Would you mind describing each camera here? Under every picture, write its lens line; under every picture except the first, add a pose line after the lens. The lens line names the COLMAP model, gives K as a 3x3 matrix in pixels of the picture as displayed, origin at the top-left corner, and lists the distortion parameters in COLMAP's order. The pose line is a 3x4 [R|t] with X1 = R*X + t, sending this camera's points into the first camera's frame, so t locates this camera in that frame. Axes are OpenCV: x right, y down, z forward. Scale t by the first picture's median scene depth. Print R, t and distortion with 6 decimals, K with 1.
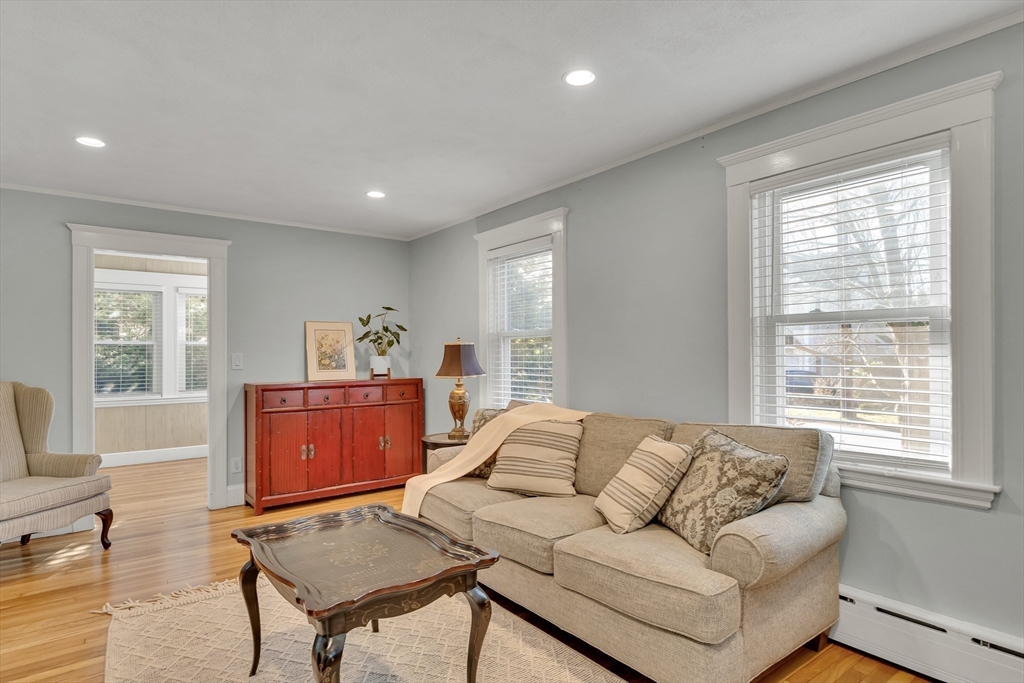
lens RADIAL K [[554.8, 0, 508.3], [0, 554.8, 348.4], [0, 0, 1]] dist [0.005985, 0.001195]
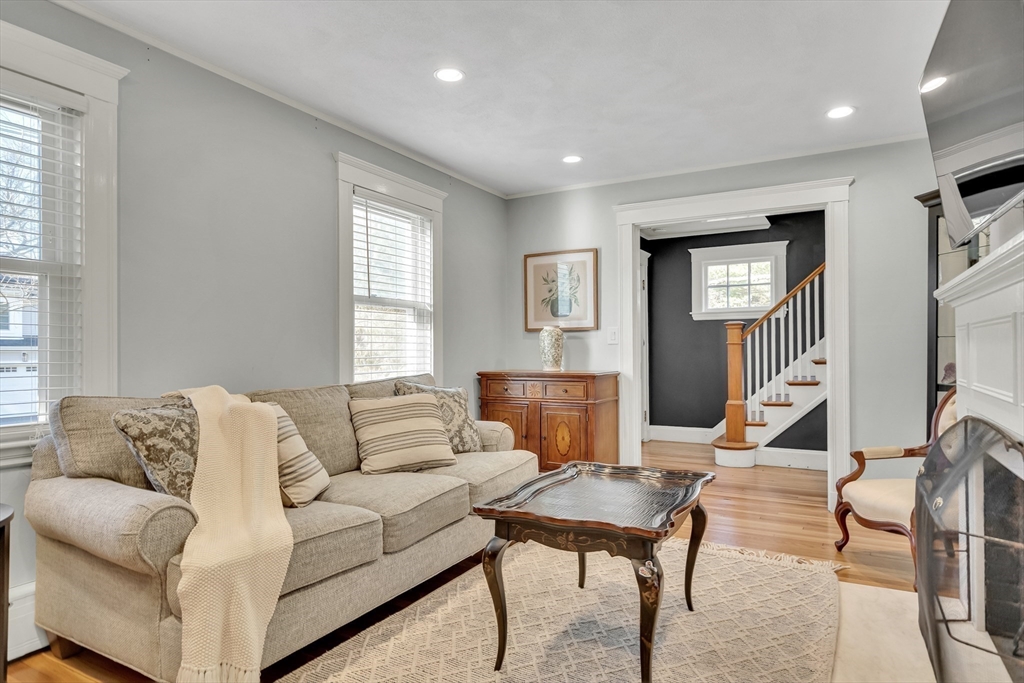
lens RADIAL K [[595.4, 0, 512.5], [0, 595.4, 346.8], [0, 0, 1]] dist [0.003503, 0.002180]
pose [[-0.388043, 0.010864, 0.921577, -0.686157], [-0.001765, 0.999920, -0.012530, 0.056798], [-0.921639, -0.006489, -0.387993, 0.894626]]
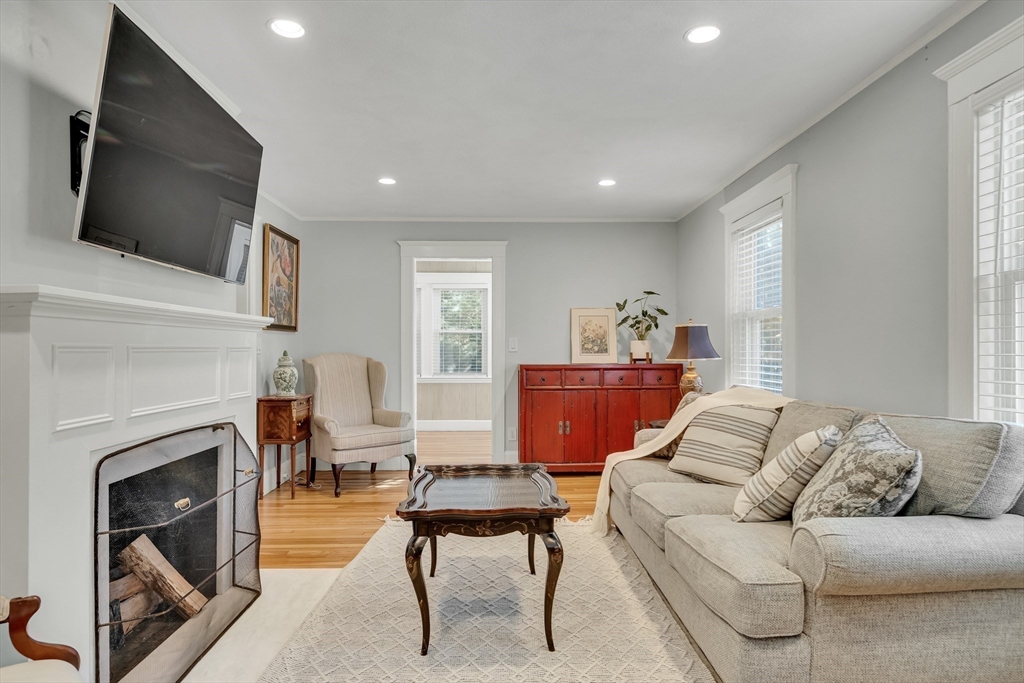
lens RADIAL K [[595.4, 0, 510.5], [0, 595.4, 347.6], [0, 0, 1]] dist [0.003503, 0.002180]
pose [[0.809227, 0.003782, -0.587483, 0.304101], [0.002289, 0.999951, 0.009589, 0.022546], [0.587491, -0.009104, 0.809180, -0.009531]]
